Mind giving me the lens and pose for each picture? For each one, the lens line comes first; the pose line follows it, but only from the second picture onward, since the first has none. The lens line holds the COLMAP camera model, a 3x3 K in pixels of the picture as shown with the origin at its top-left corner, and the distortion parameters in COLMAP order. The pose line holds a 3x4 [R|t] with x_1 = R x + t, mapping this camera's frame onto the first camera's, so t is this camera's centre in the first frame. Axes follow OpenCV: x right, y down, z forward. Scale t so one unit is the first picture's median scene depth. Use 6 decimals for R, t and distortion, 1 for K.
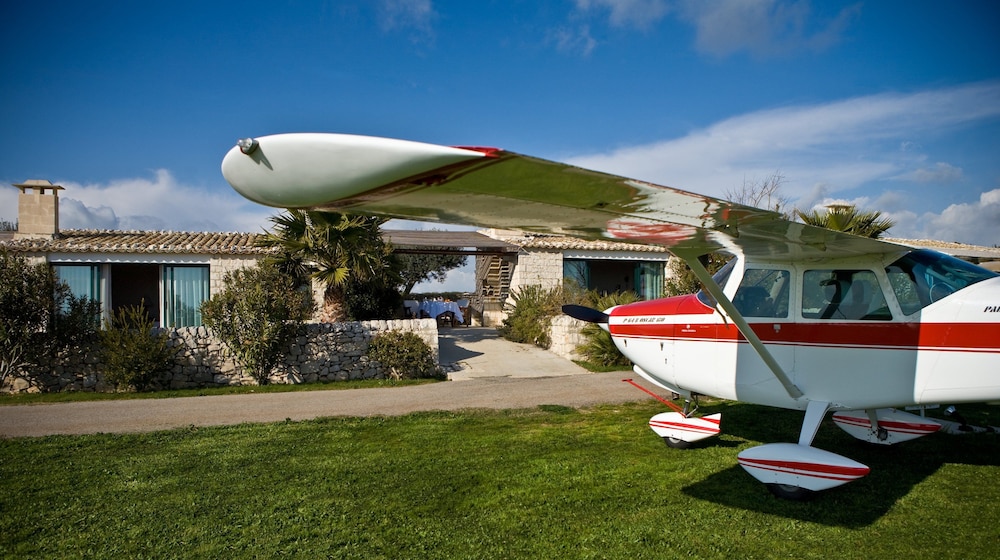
lens RADIAL K [[740.6, 0, 501.8], [0, 740.6, 284.2], [0, 0, 1]] dist [-0.054150, 0.027940]
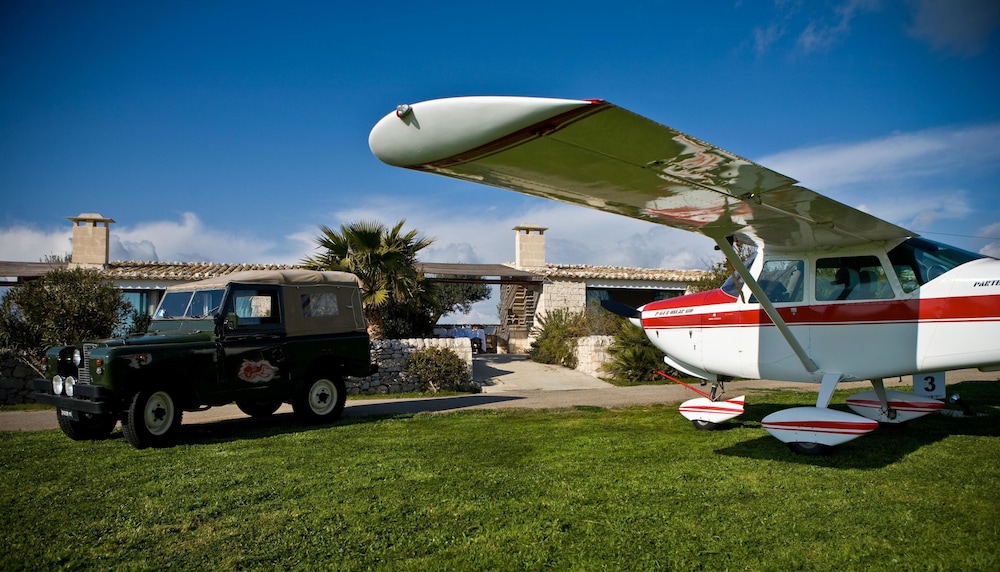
lens RADIAL K [[735.9, 0, 503.1], [0, 735.9, 284.9], [0, 0, 1]] dist [-0.050141, 0.019633]
pose [[0.999853, -0.001762, -0.017082, -0.035849], [0.000700, 0.998076, -0.062001, 0.057092], [0.017158, 0.061979, 0.997930, -0.087797]]
